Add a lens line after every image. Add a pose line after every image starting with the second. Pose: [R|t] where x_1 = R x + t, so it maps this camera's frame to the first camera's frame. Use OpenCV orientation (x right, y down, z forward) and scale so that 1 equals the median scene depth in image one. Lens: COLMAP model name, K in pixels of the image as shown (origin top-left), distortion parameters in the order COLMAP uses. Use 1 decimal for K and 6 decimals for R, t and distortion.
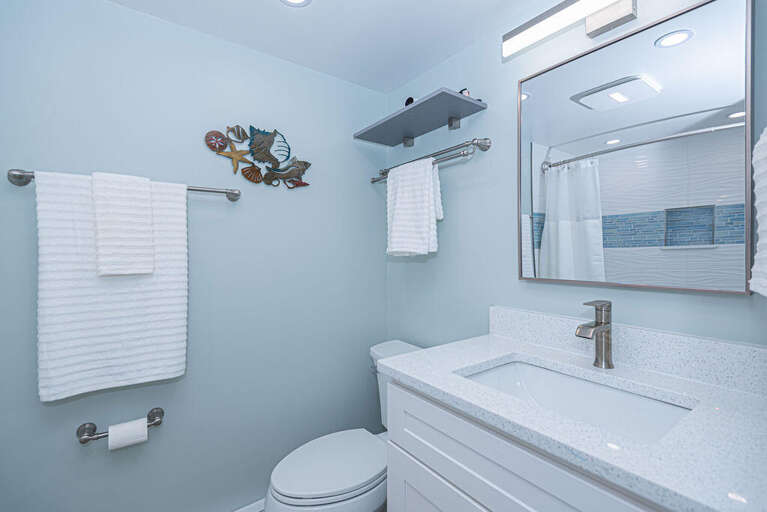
lens RADIAL K [[352.7, 0, 385.6], [0, 352.7, 250.9], [0, 0, 1]] dist [0.030131, -0.016462]
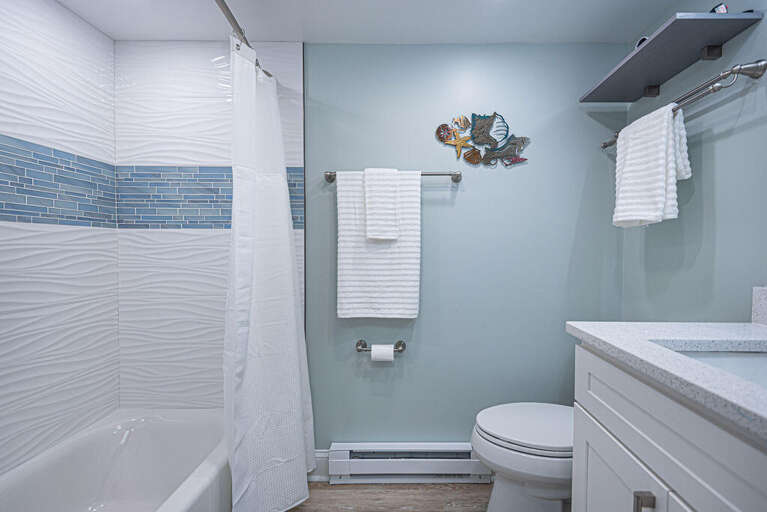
lens RADIAL K [[362.5, 0, 397.2], [0, 362.5, 258.0], [0, 0, 1]] dist [0.026622, -0.018859]
pose [[0.784471, 0.026865, -0.619583, 0.164367], [-0.008498, 0.999433, 0.032575, 0.071719], [0.620107, -0.020288, 0.784255, -0.067744]]
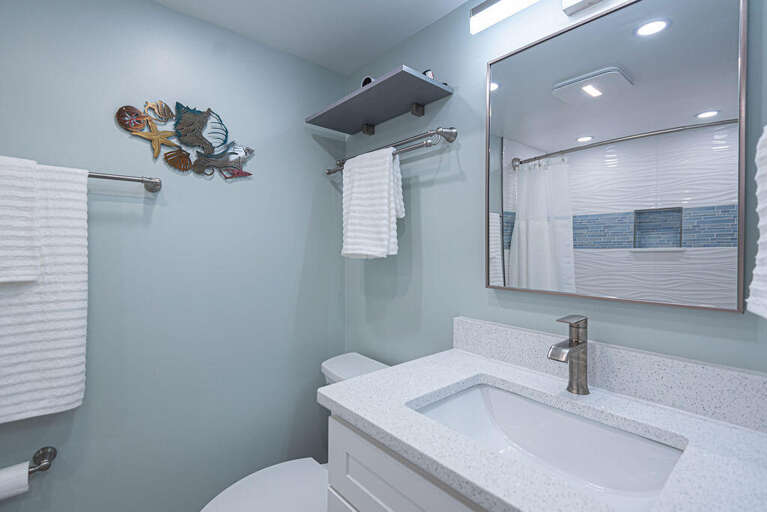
lens RADIAL K [[360.5, 0, 388.3], [0, 360.5, 249.7], [0, 0, 1]] dist [0.025963, -0.017853]
pose [[0.996369, 0.008018, 0.084756, 0.047068], [-0.008621, 0.999940, 0.006749, -0.015600], [-0.084697, -0.007455, 0.996379, 0.102970]]
